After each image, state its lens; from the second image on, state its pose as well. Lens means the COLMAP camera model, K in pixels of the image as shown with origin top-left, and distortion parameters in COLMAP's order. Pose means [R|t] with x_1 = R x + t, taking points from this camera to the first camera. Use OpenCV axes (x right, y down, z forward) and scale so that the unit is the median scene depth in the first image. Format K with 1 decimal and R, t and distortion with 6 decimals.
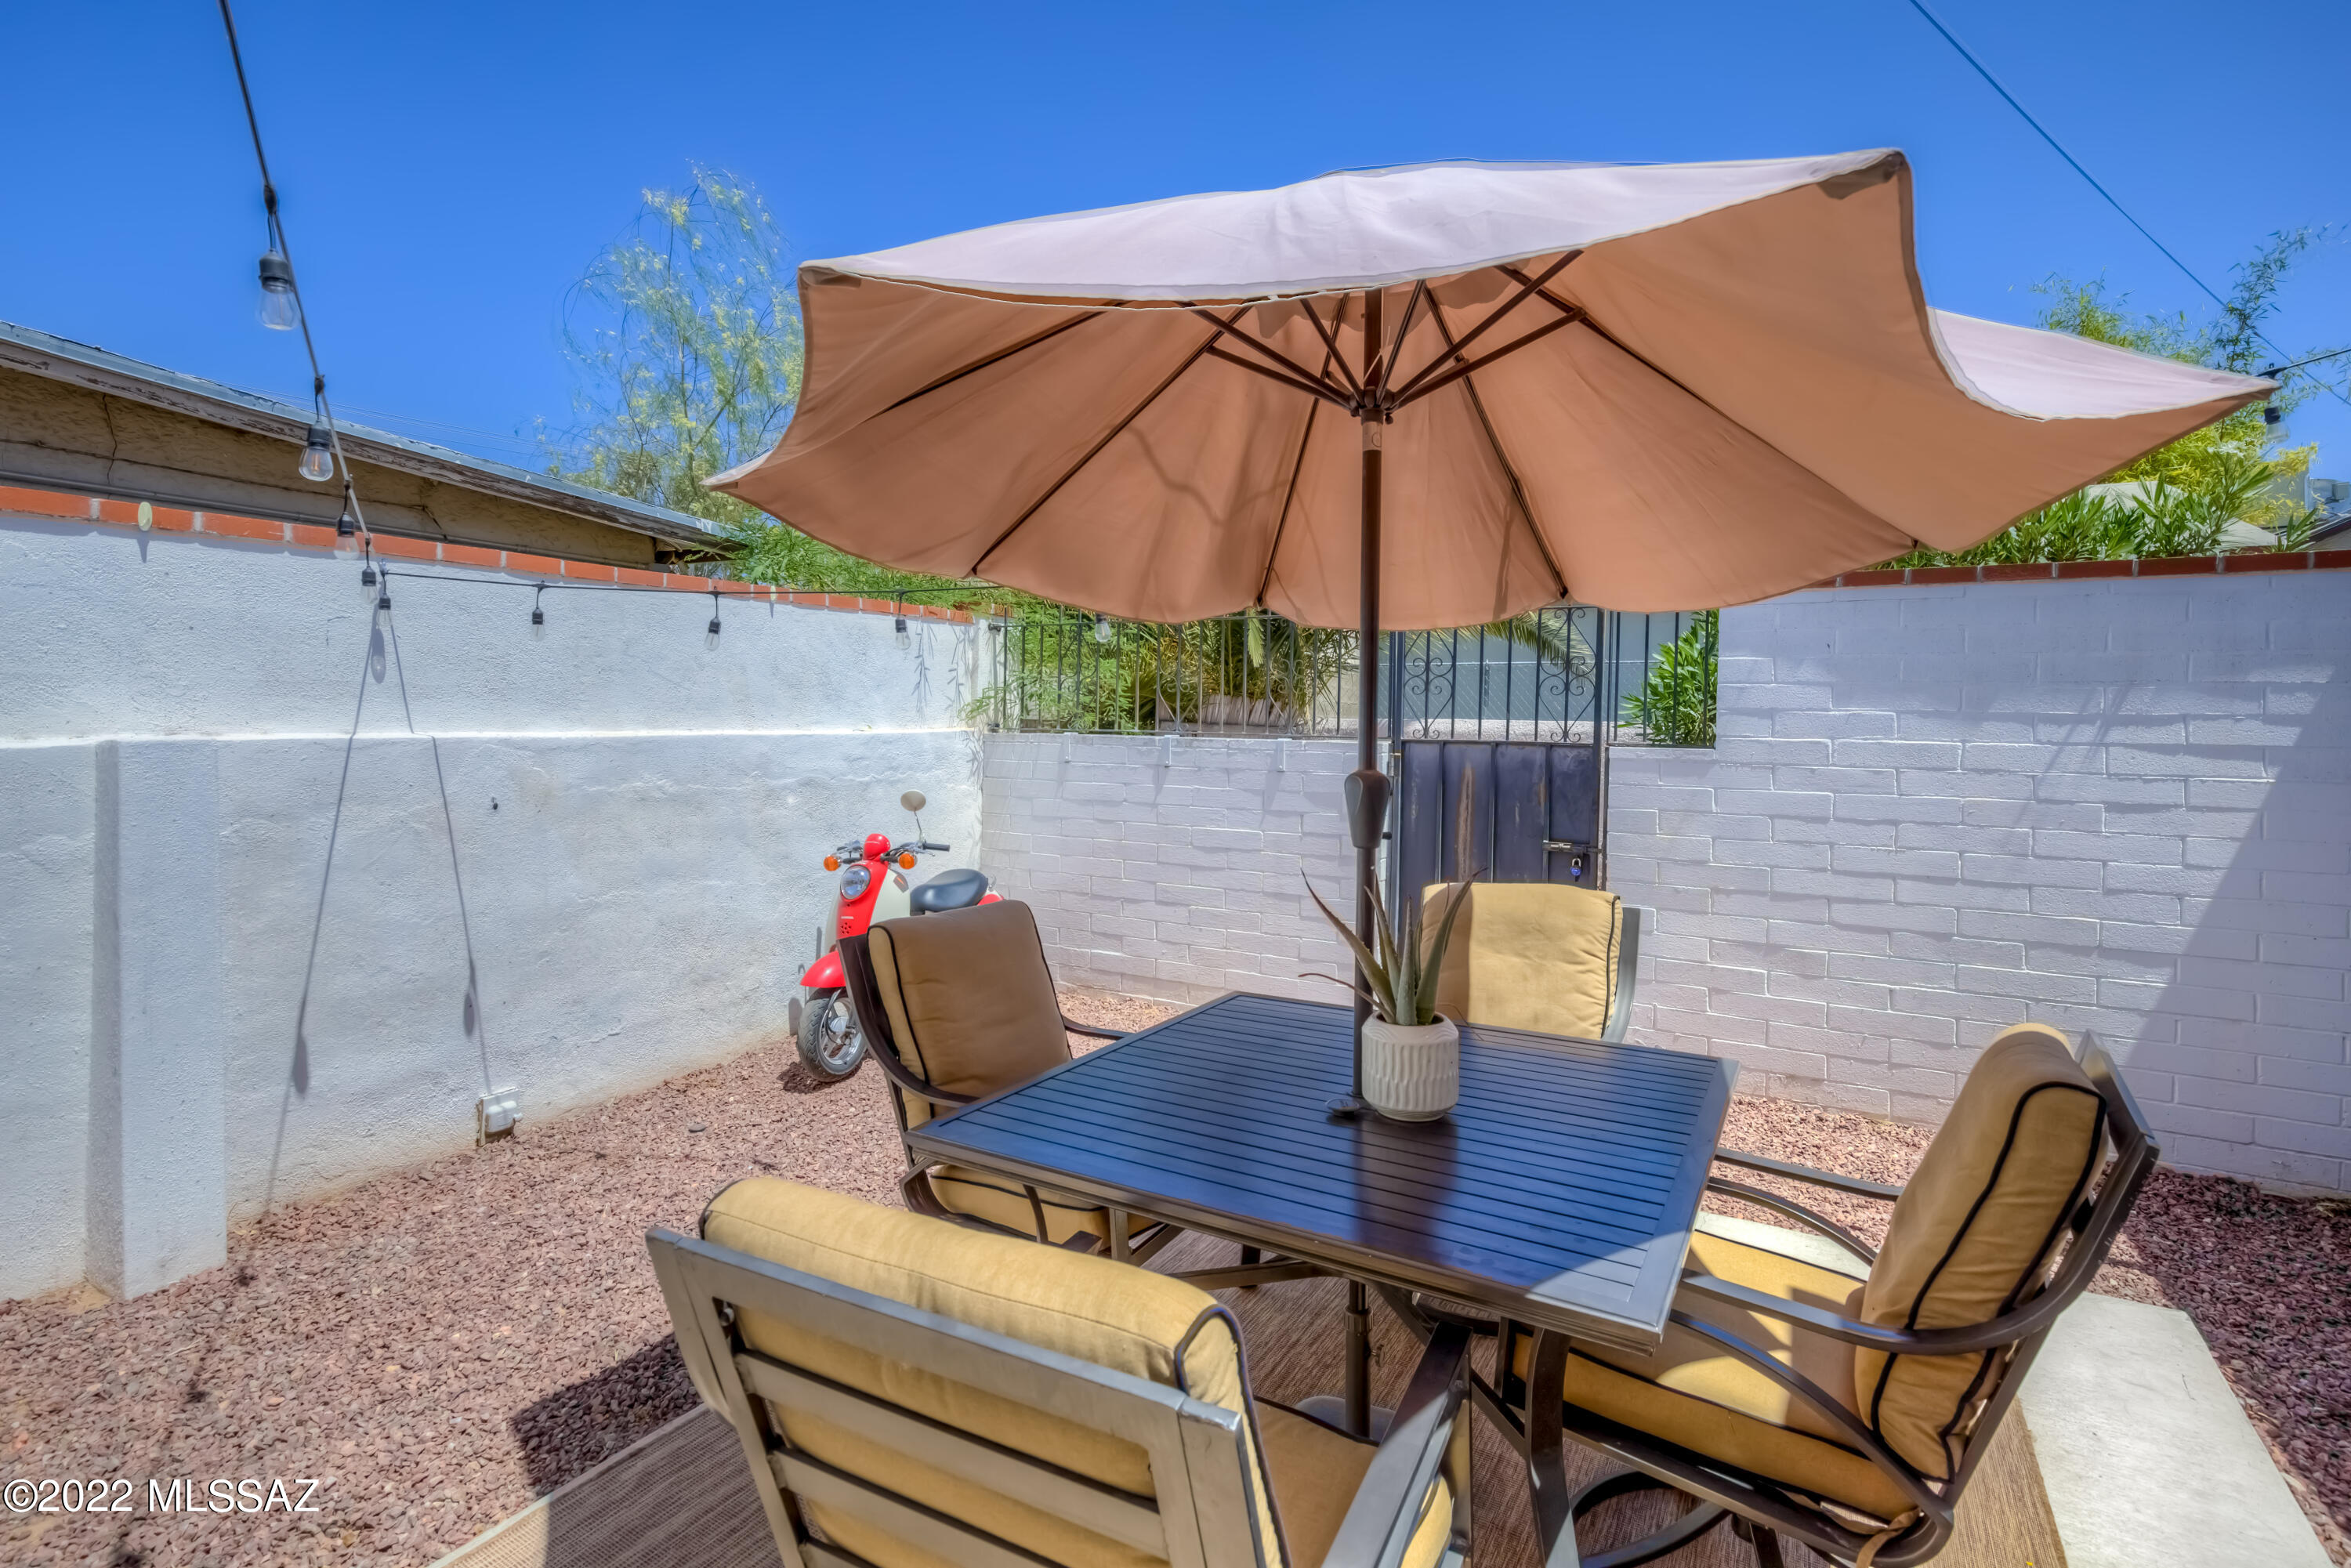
lens RADIAL K [[1112.5, 0, 1169.0], [0, 1112.5, 773.5], [0, 0, 1]] dist [0.000803, 0.000265]
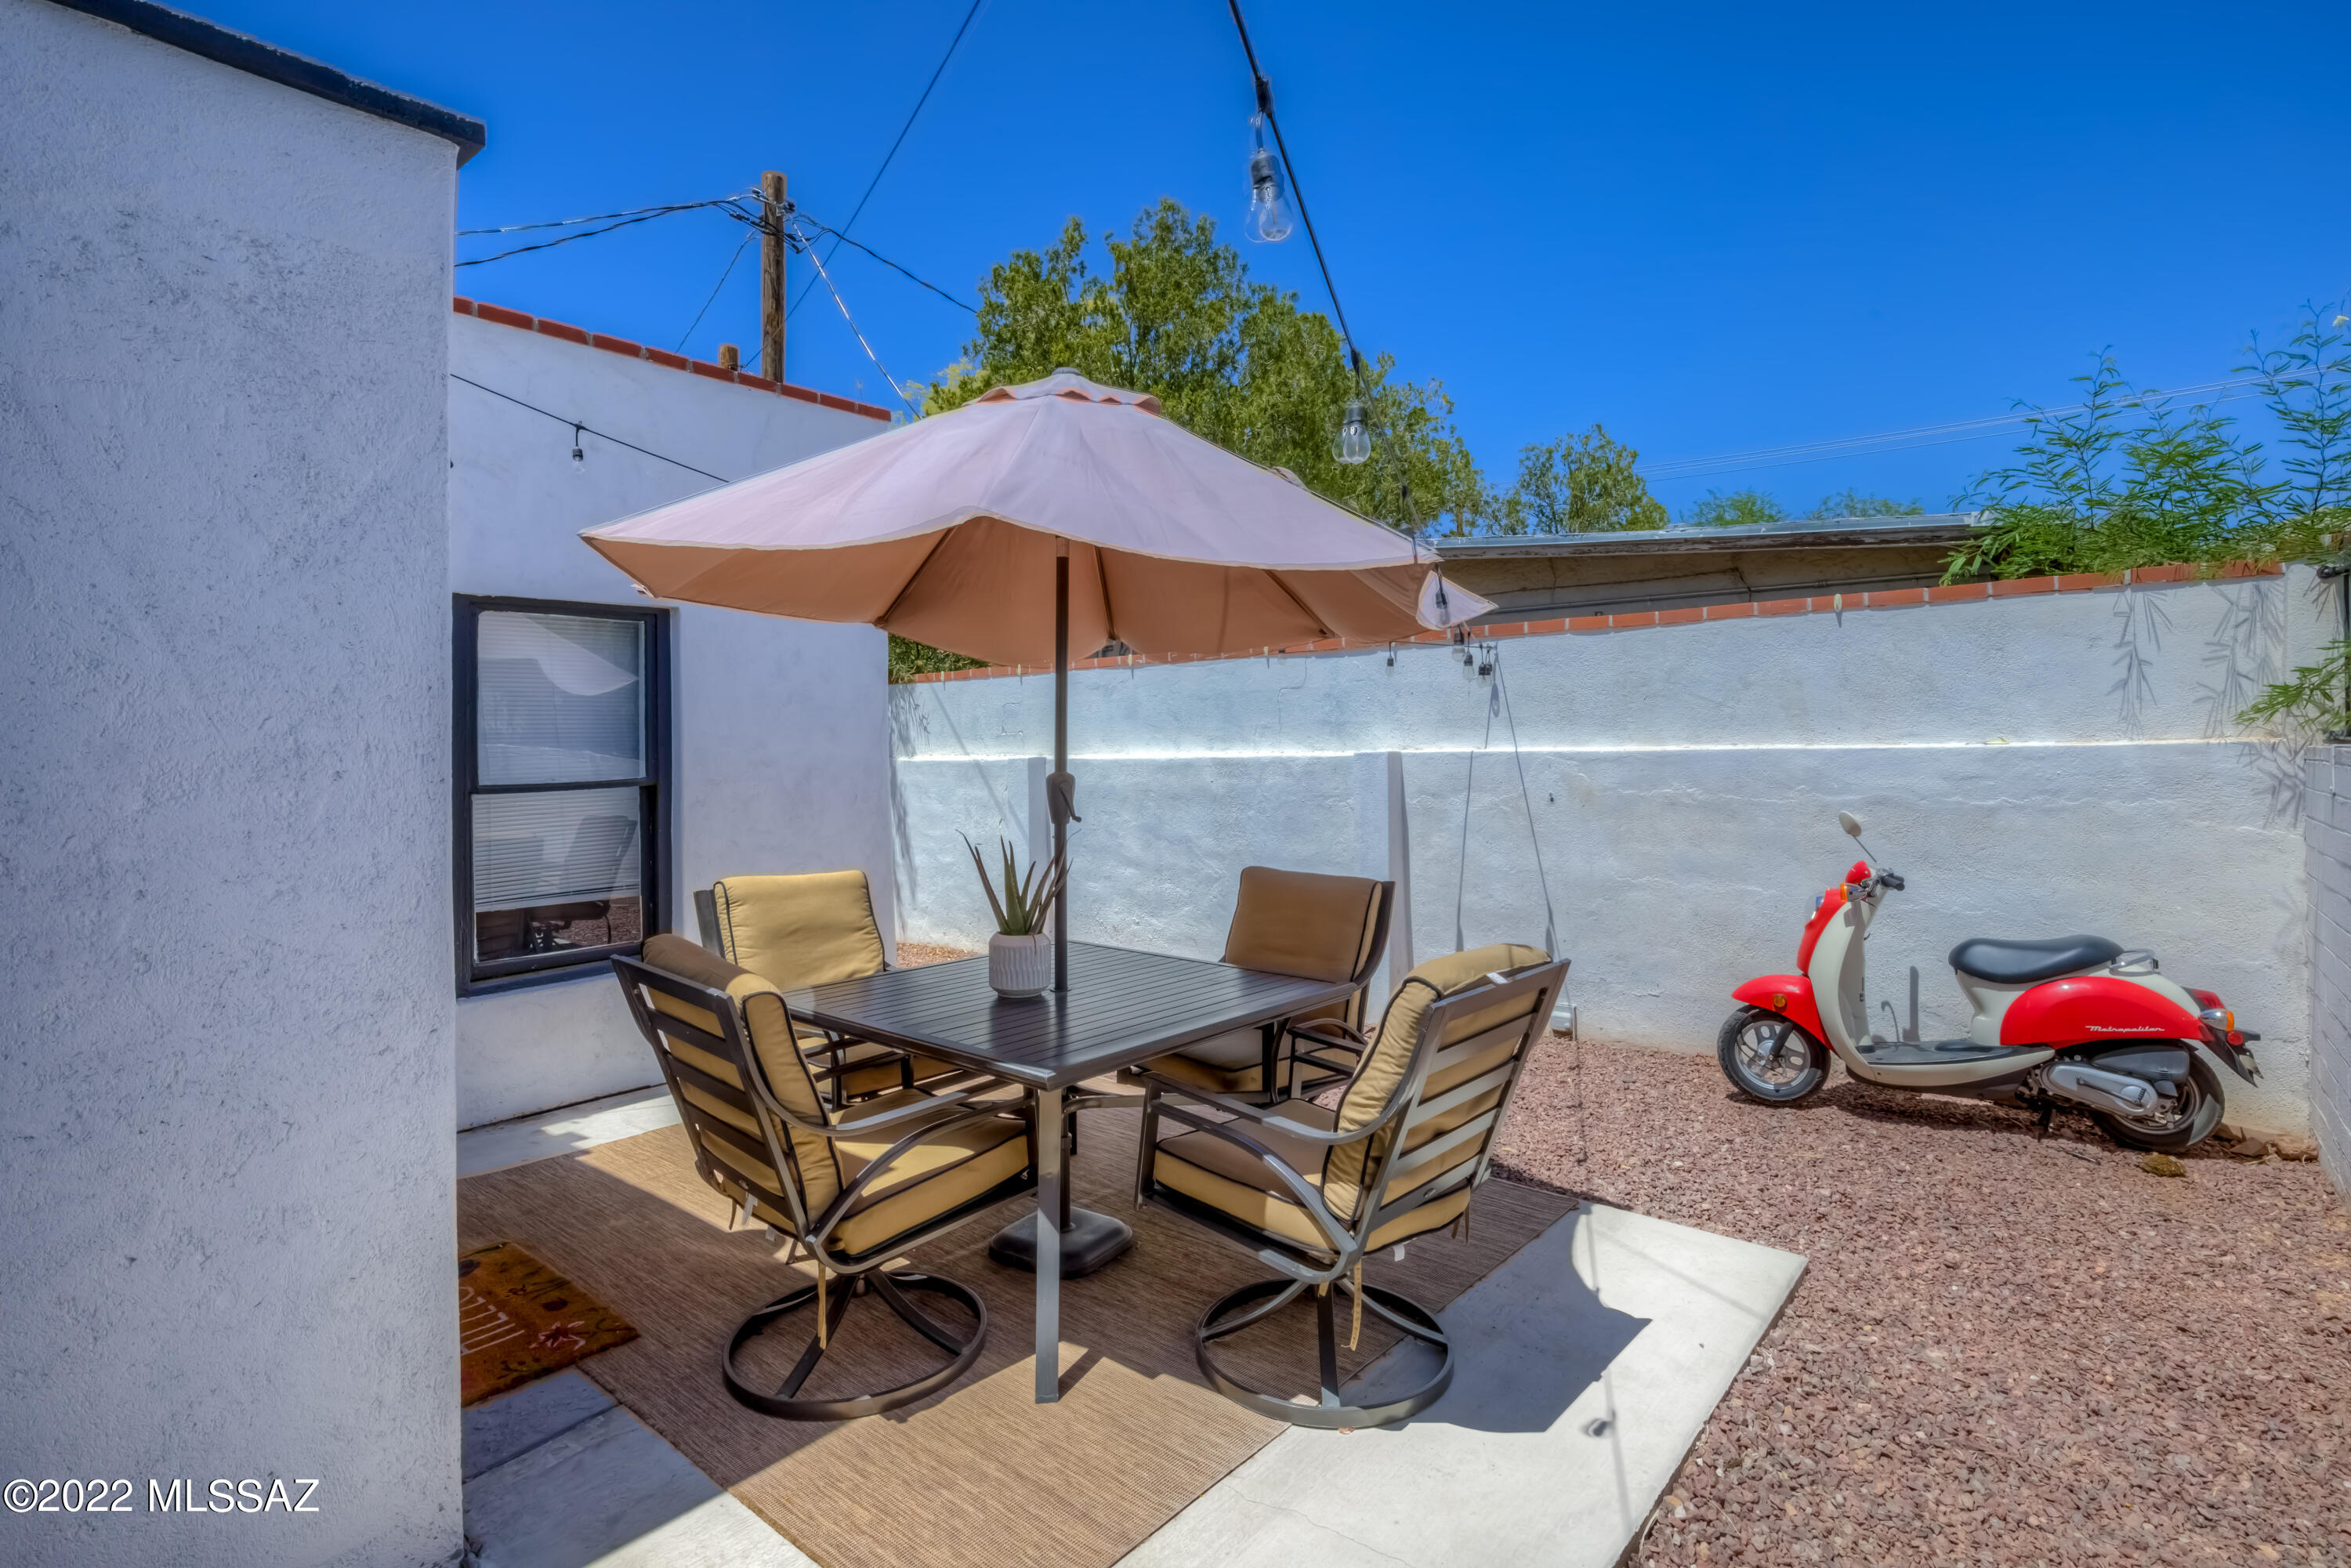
lens RADIAL K [[1112.5, 0, 1169.0], [0, 1112.5, 773.5], [0, 0, 1]] dist [0.000803, 0.000265]
pose [[-0.174268, 0.018933, -0.984516, 0.753069], [-0.035614, 0.999040, 0.025516, -0.019254], [0.984054, 0.039509, -0.173427, 0.652238]]
